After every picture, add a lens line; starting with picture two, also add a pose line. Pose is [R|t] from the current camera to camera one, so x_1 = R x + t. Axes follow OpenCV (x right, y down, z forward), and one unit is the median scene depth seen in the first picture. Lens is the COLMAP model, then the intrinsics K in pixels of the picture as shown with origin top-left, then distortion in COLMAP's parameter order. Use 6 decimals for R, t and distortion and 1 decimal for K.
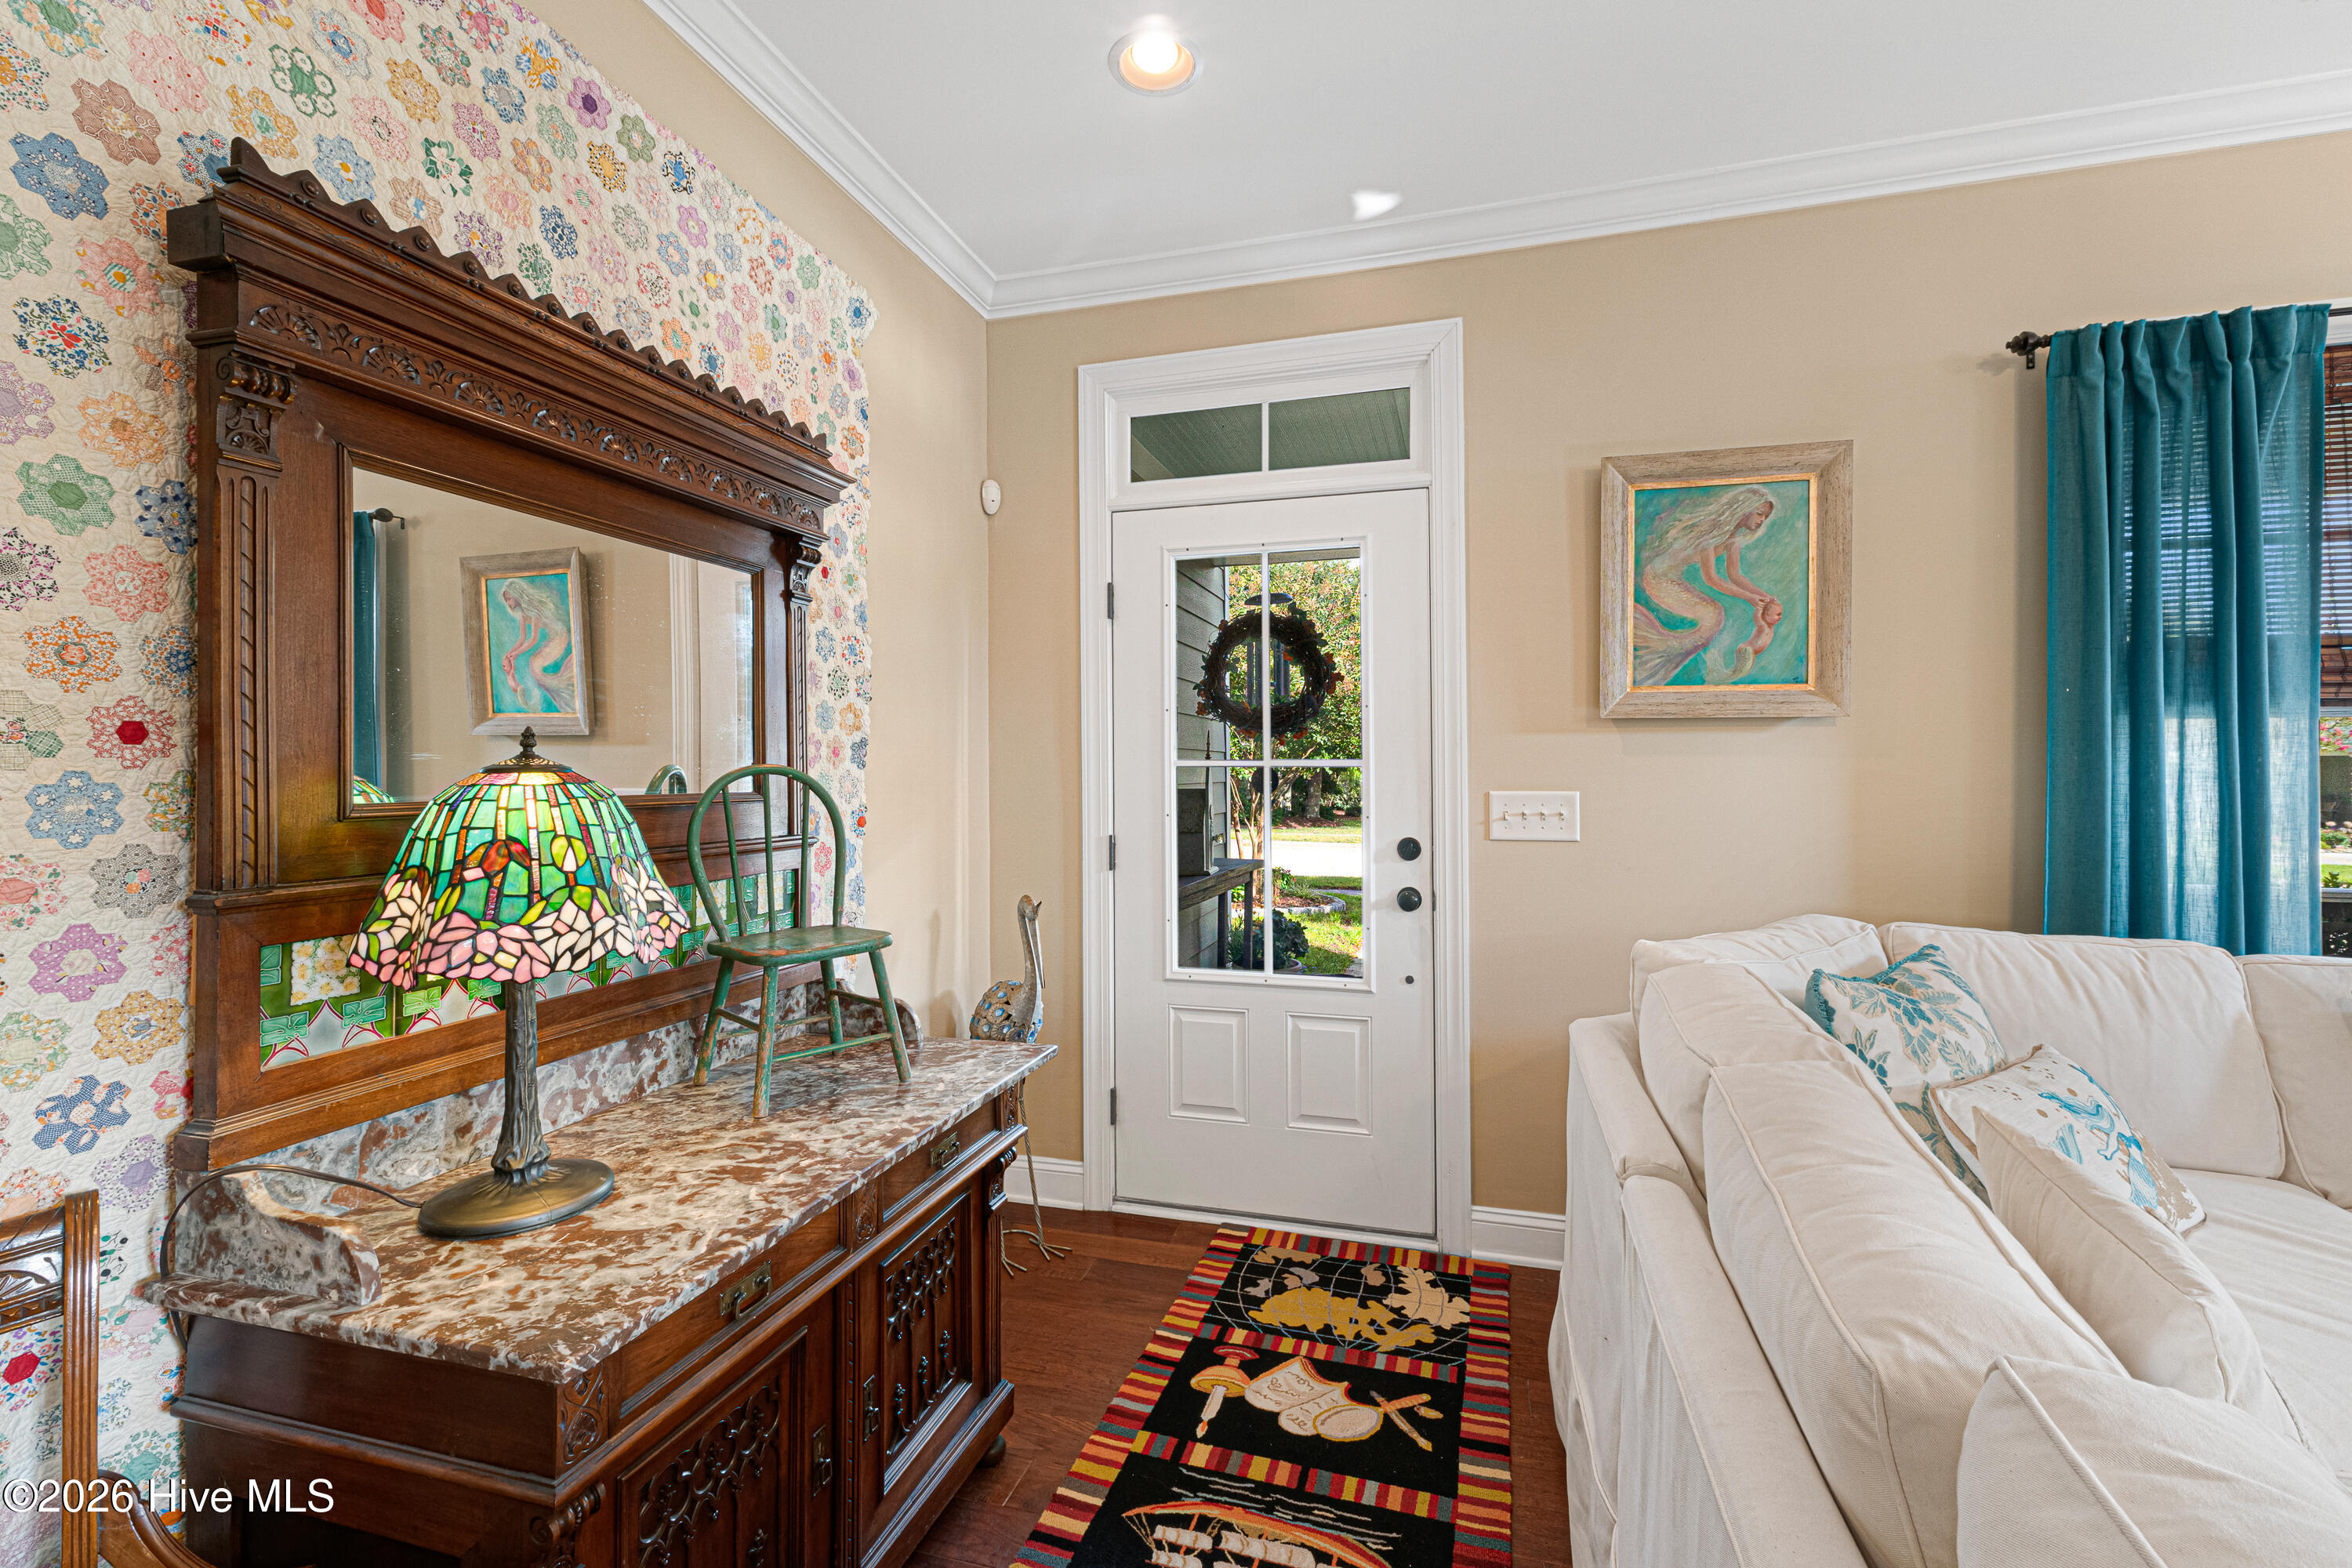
lens RADIAL K [[997.8, 0, 1185.8], [0, 997.8, 763.7], [0, 0, 1]] dist [0.002797, 0.000292]
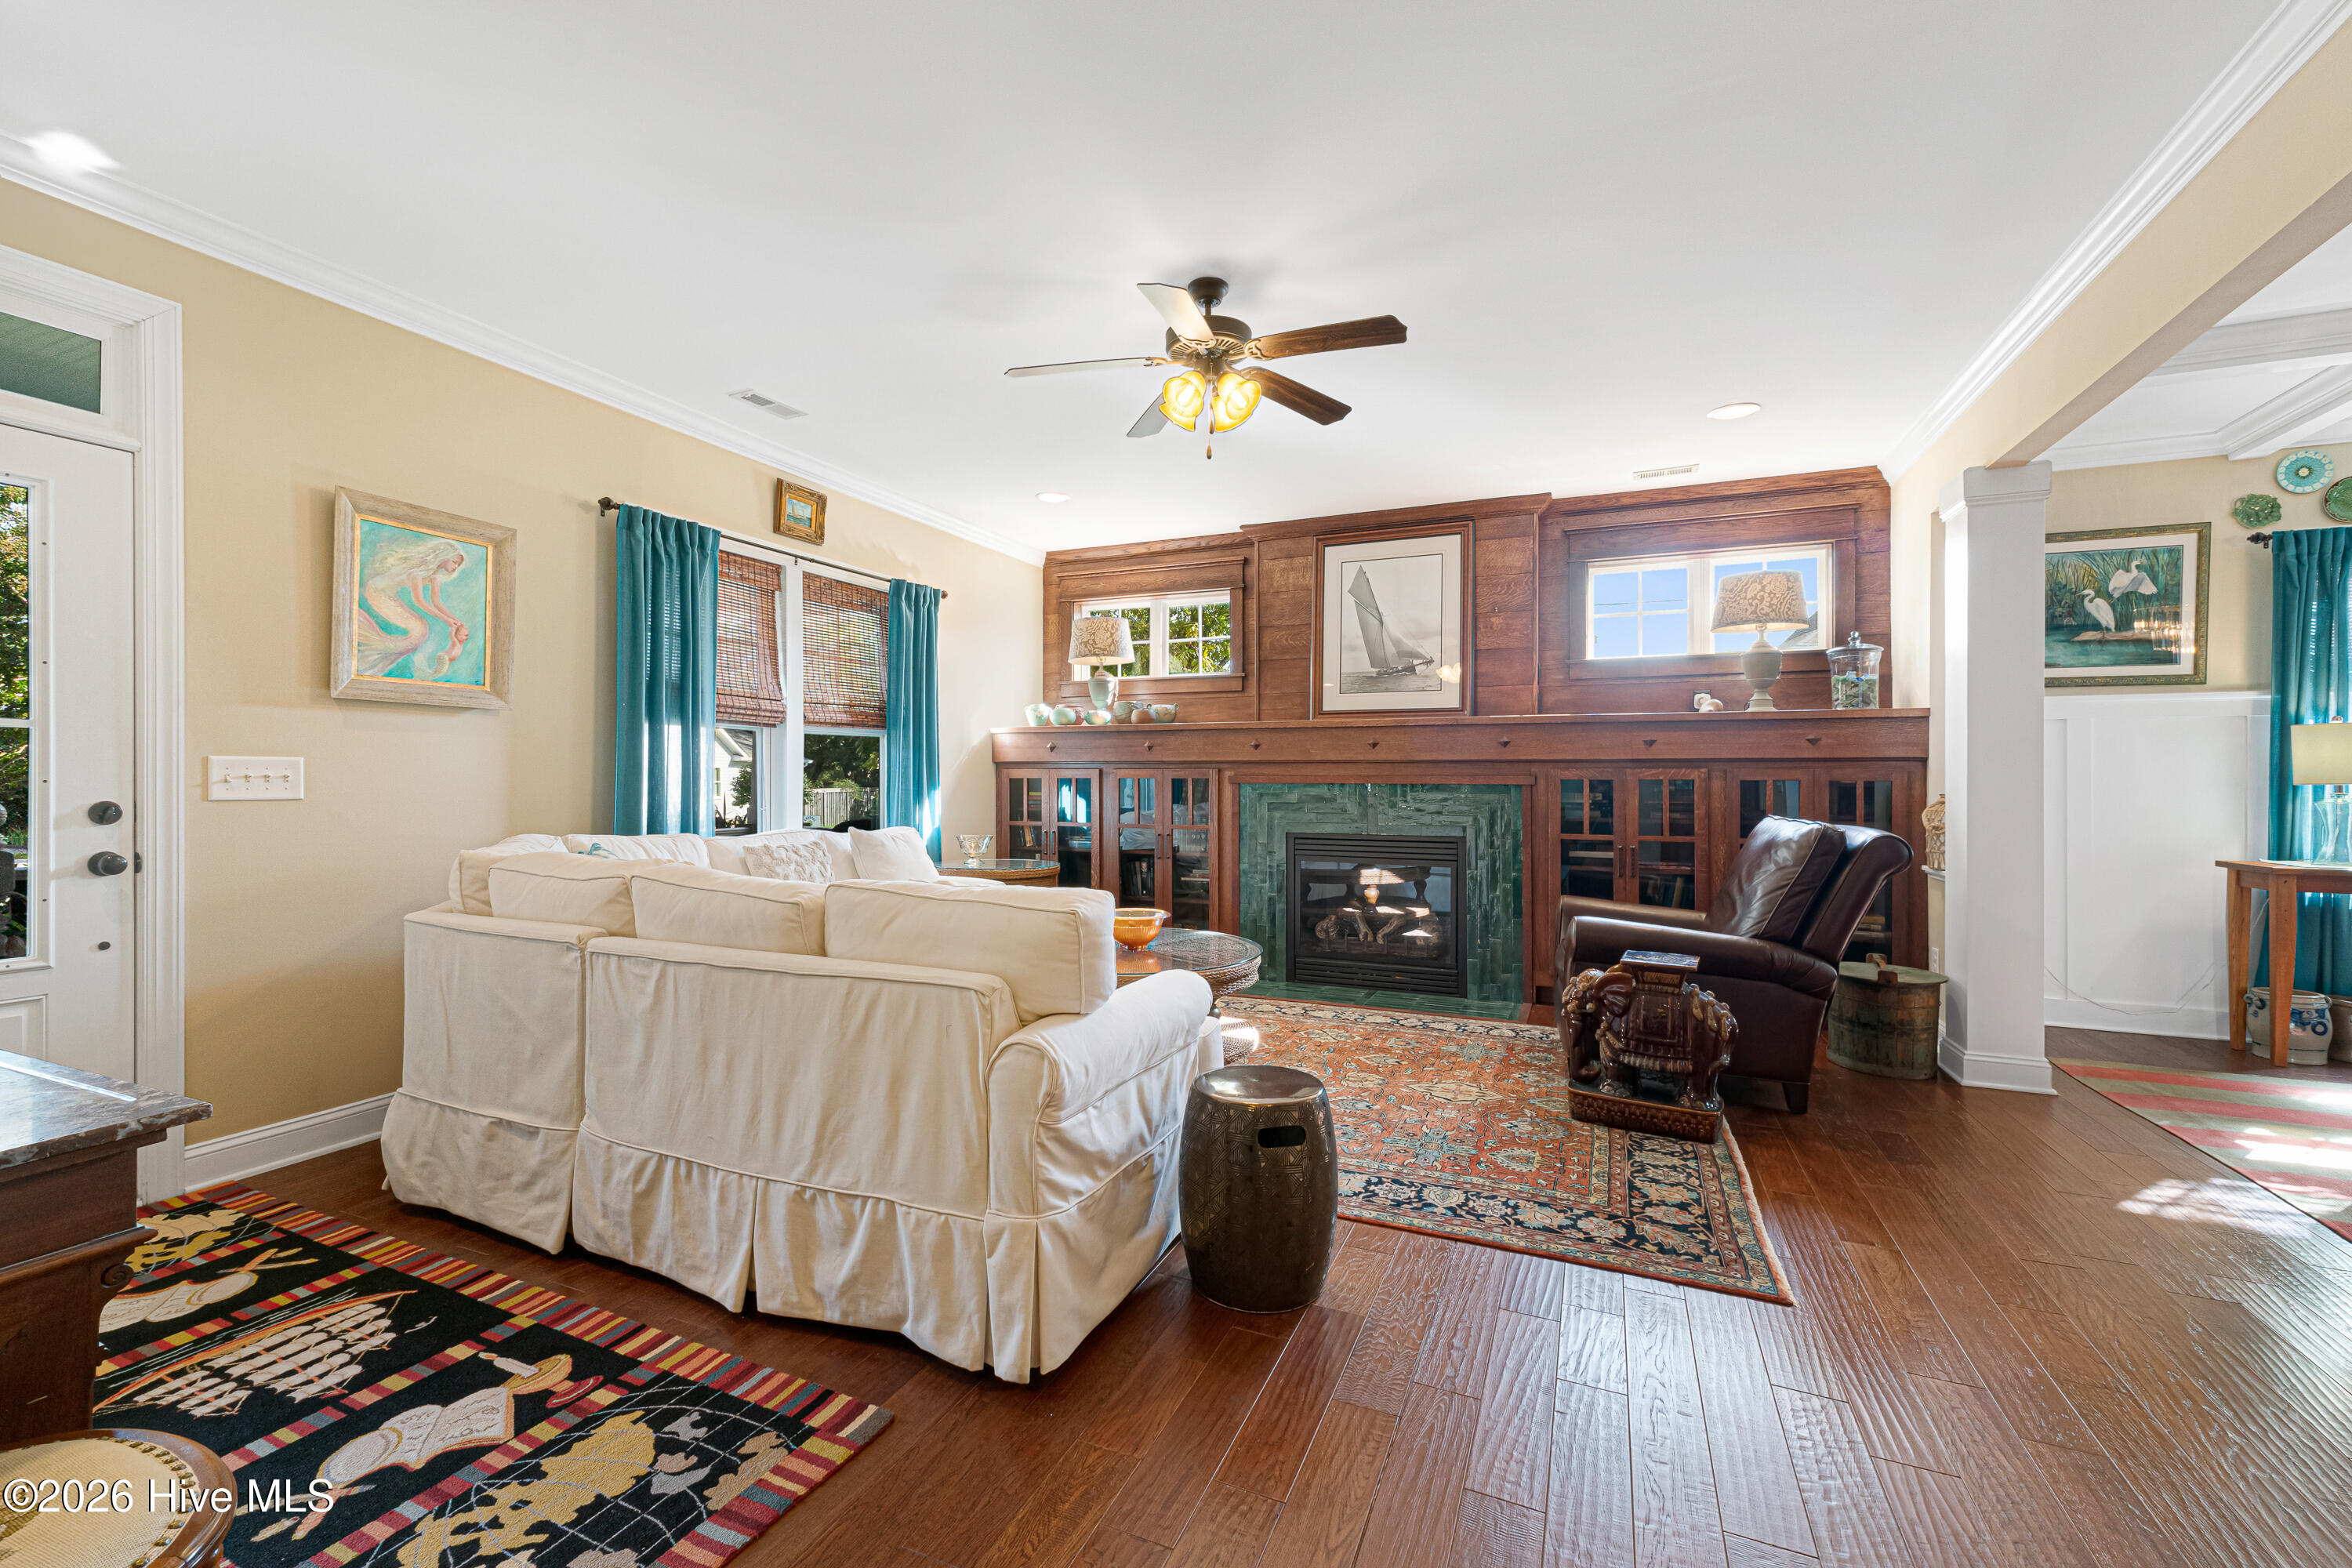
lens RADIAL K [[979.4, 0, 1176.6], [0, 979.4, 766.1], [0, 0, 1]] dist [0.003847, 0.000648]
pose [[0.128744, 0.015133, 0.991562, -0.674722], [-0.006438, 0.999875, -0.014424, 0.051913], [-0.991657, -0.004527, 0.128825, -0.191999]]
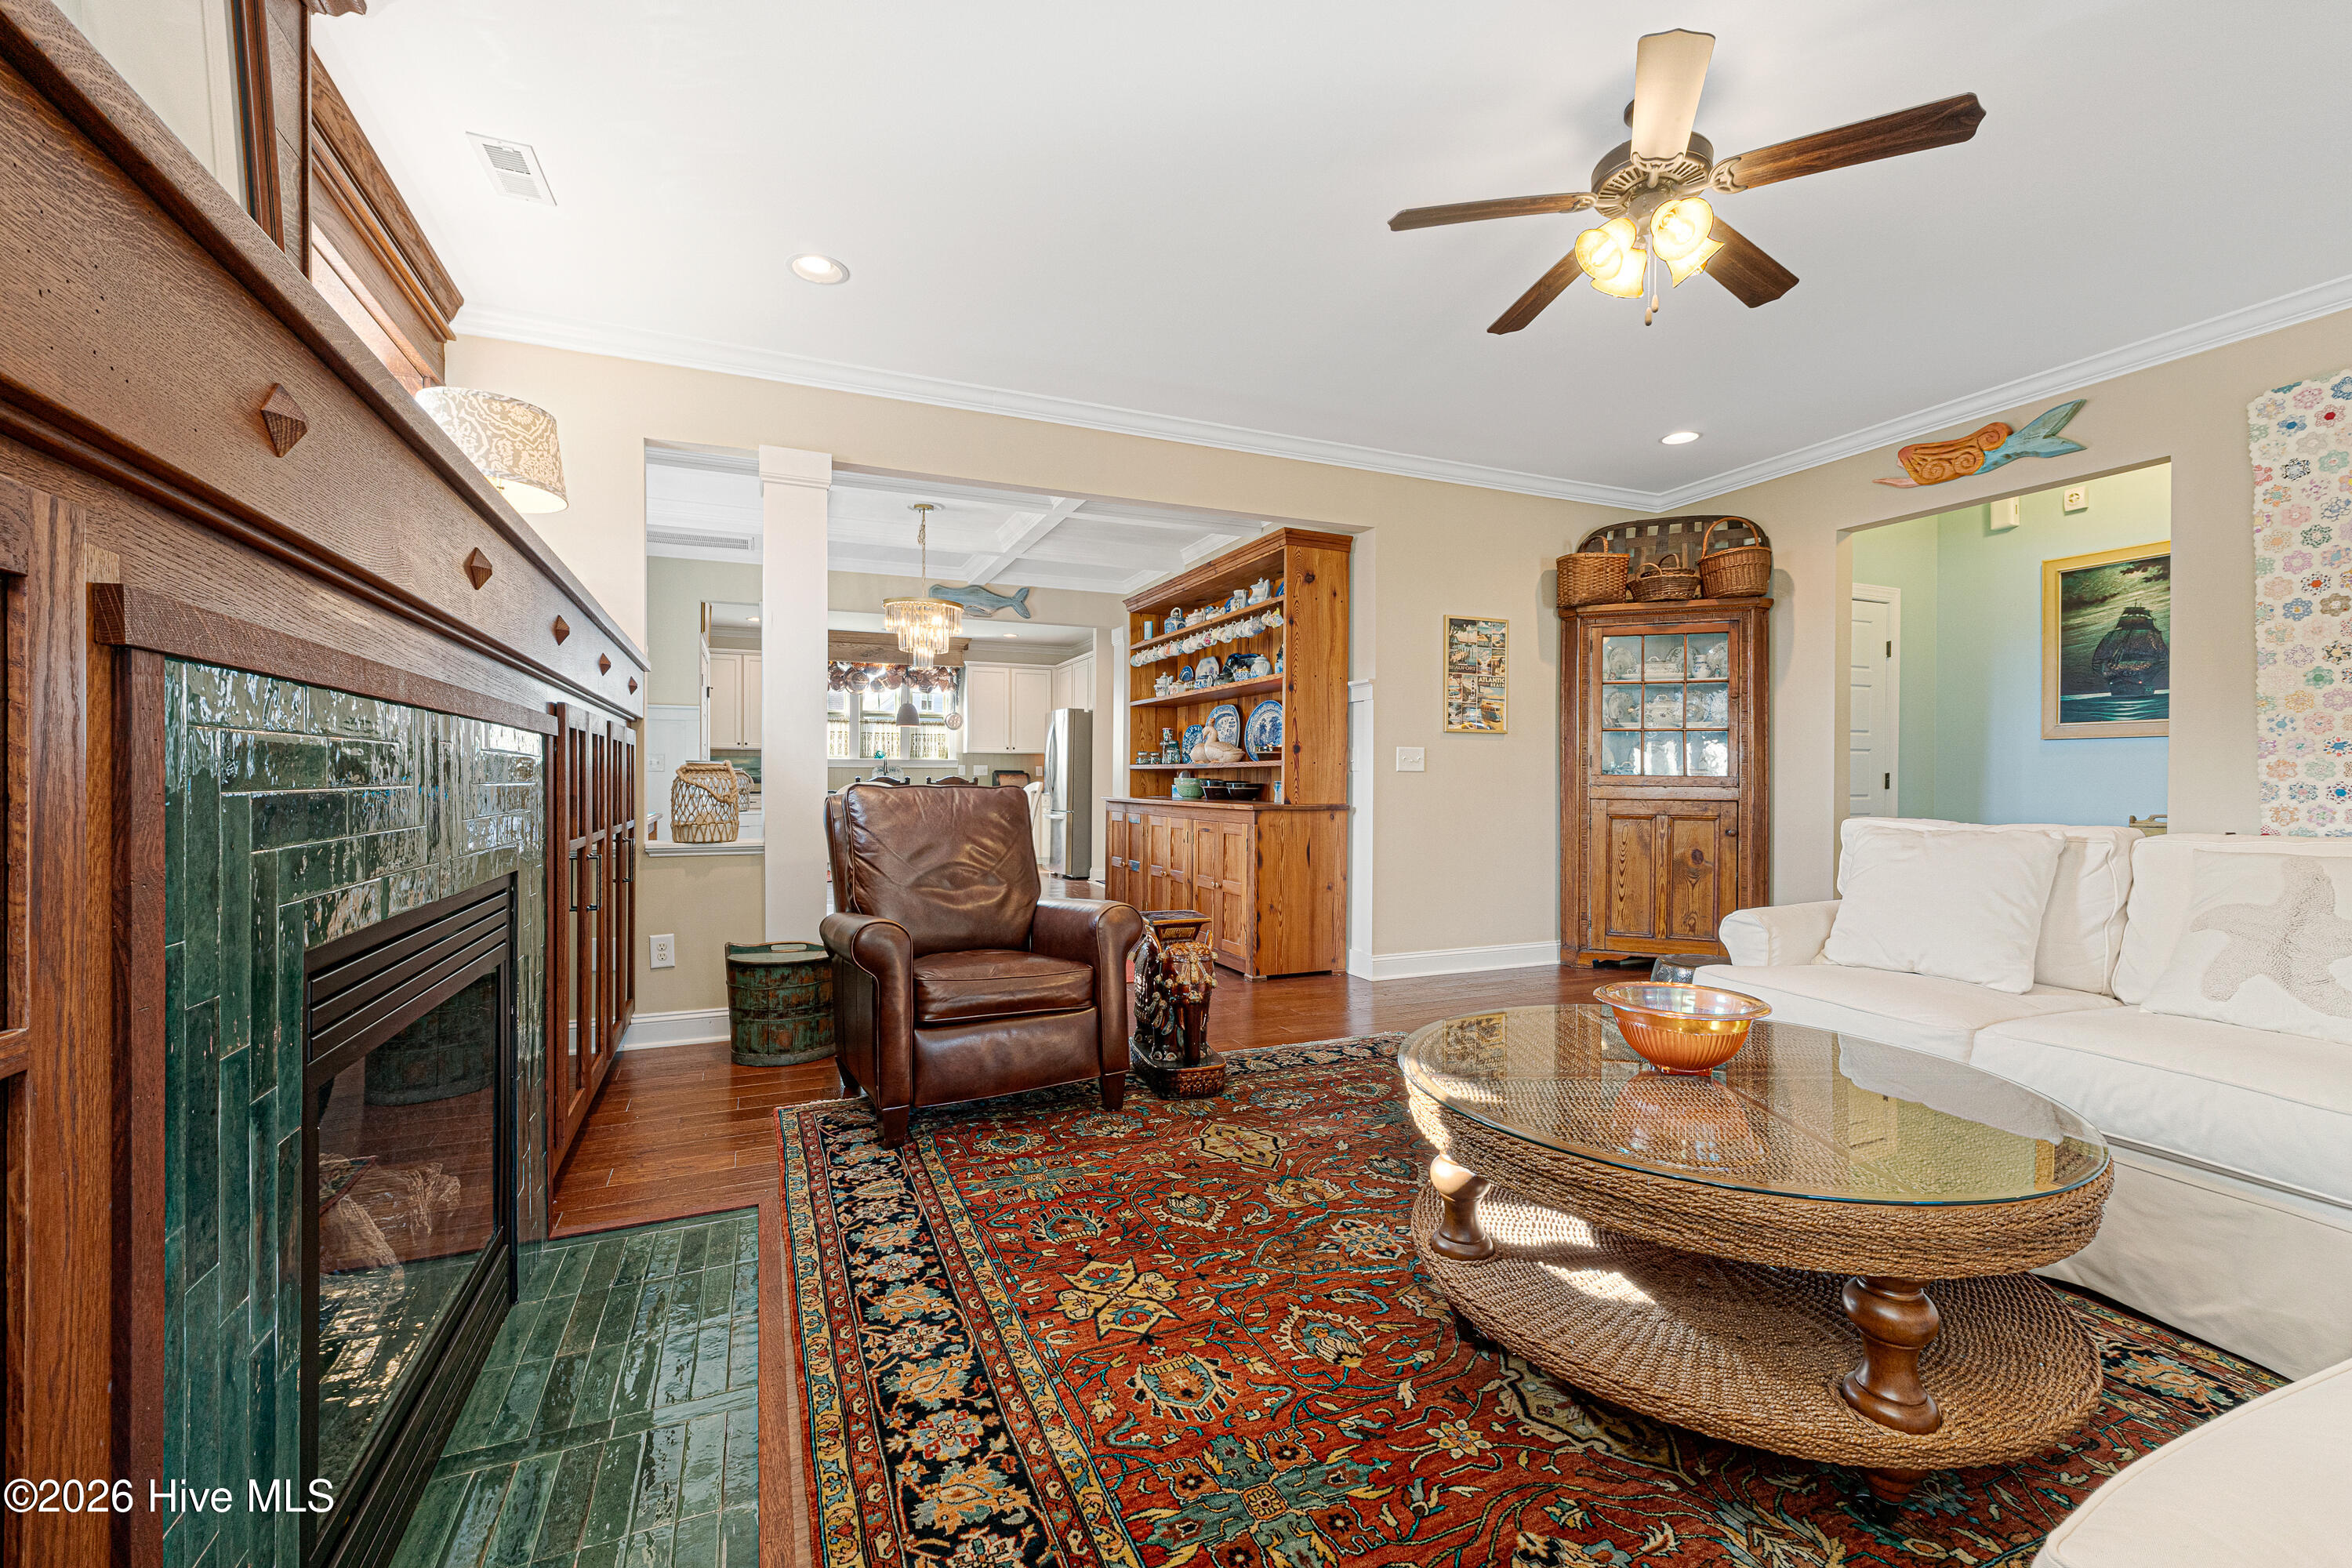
lens RADIAL K [[998.2, 0, 1177.4], [0, 998.2, 778.8], [0, 0, 1]] dist [0.005634, 0.000479]
pose [[-0.773546, 0.003396, -0.633730, 1.680324], [0.003392, 0.999994, 0.001219, 0.099838], [0.633731, -0.001207, -0.773553, 0.432219]]
